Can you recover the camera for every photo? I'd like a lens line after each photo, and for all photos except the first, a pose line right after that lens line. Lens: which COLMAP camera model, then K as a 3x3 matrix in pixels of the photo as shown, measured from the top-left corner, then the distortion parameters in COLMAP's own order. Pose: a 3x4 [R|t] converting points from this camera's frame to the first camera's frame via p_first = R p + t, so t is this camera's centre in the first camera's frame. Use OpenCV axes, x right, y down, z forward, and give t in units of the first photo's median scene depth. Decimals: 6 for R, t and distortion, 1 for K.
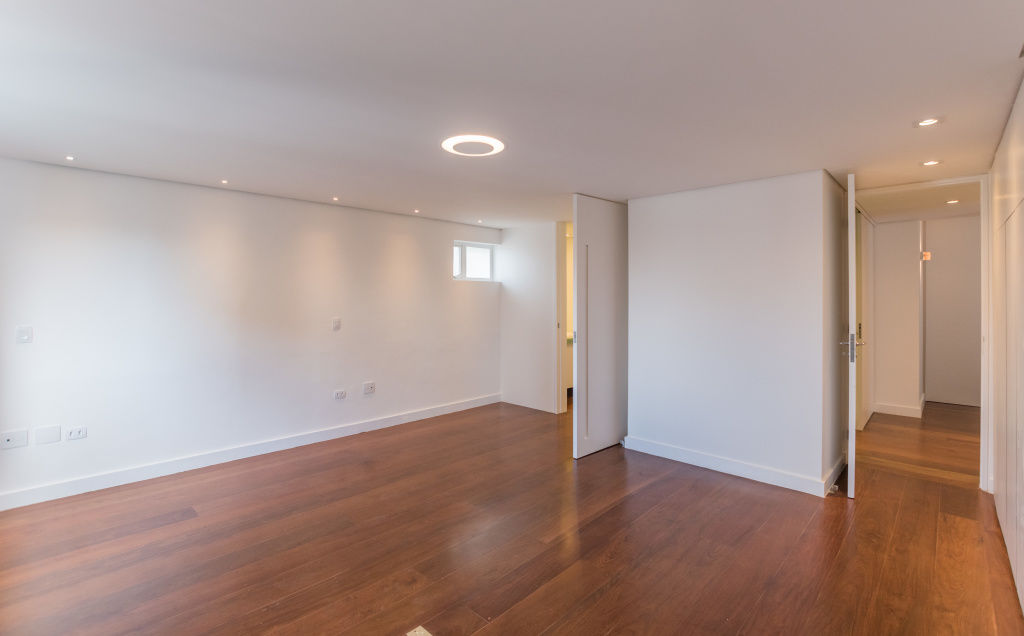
lens RADIAL K [[464.1, 0, 551.9], [0, 464.1, 299.9], [0, 0, 1]] dist [-0.021028, -0.000112]
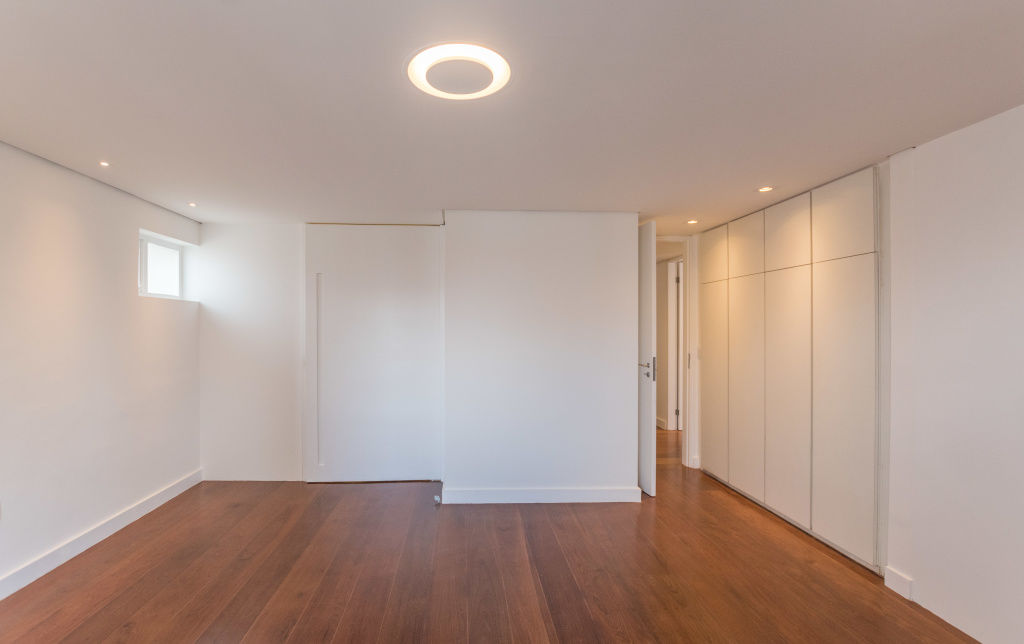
lens RADIAL K [[455.6, 0, 489.9], [0, 455.6, 333.6], [0, 0, 1]] dist [-0.024571, 0.000123]
pose [[0.732929, -0.008196, 0.680256, -0.253726], [0.002312, 0.999952, 0.009556, 0.001620], [-0.680302, -0.005431, 0.732912, 0.250382]]
